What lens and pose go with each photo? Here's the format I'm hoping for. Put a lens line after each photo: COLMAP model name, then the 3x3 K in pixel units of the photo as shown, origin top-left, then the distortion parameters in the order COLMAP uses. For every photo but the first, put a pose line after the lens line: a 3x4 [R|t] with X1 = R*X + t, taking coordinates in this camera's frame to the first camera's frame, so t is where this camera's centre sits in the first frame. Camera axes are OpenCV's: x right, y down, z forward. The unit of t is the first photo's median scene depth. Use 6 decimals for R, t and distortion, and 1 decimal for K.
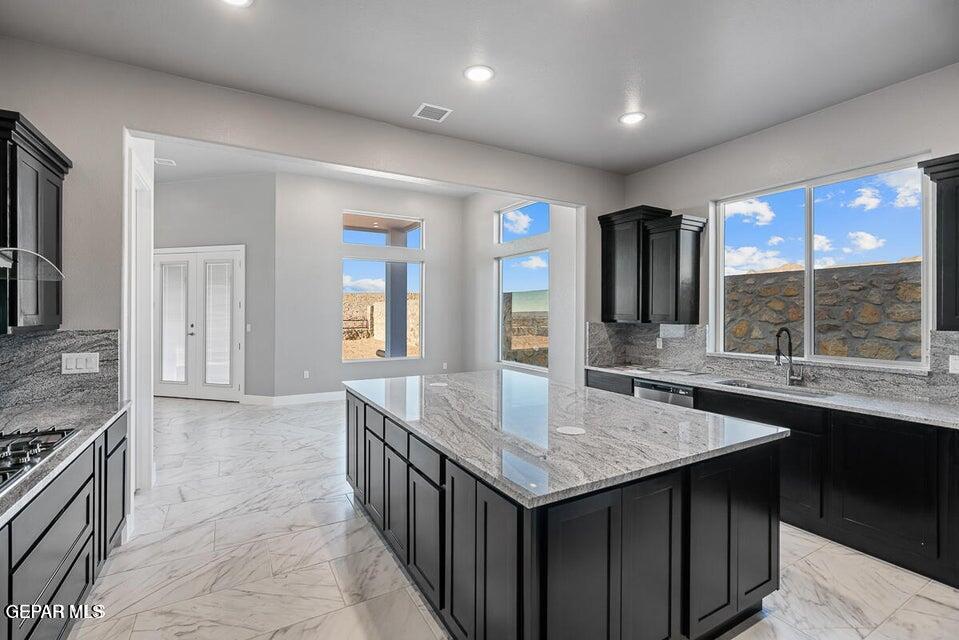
lens RADIAL K [[437.8, 0, 479.1], [0, 437.8, 315.2], [0, 0, 1]] dist [-0.000609, 0.000158]
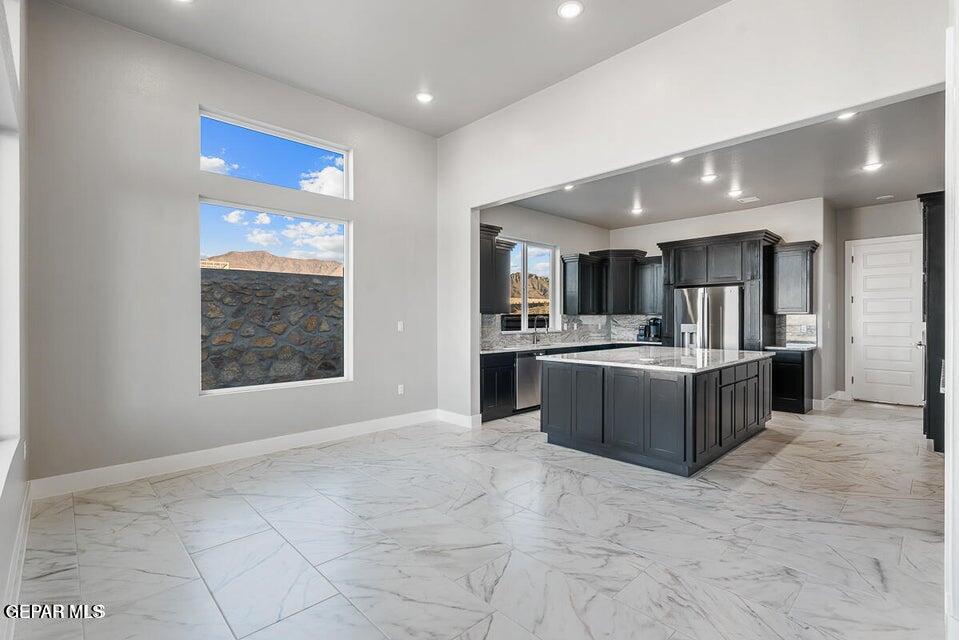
lens RADIAL K [[437.8, 0, 477.6], [0, 437.8, 319.8], [0, 0, 1]] dist [-0.000609, 0.000158]
pose [[-0.239169, -0.004876, 0.970966, -1.110080], [0.006683, 0.999955, 0.006668, 0.032934], [-0.970955, 0.008084, -0.239126, 1.650633]]
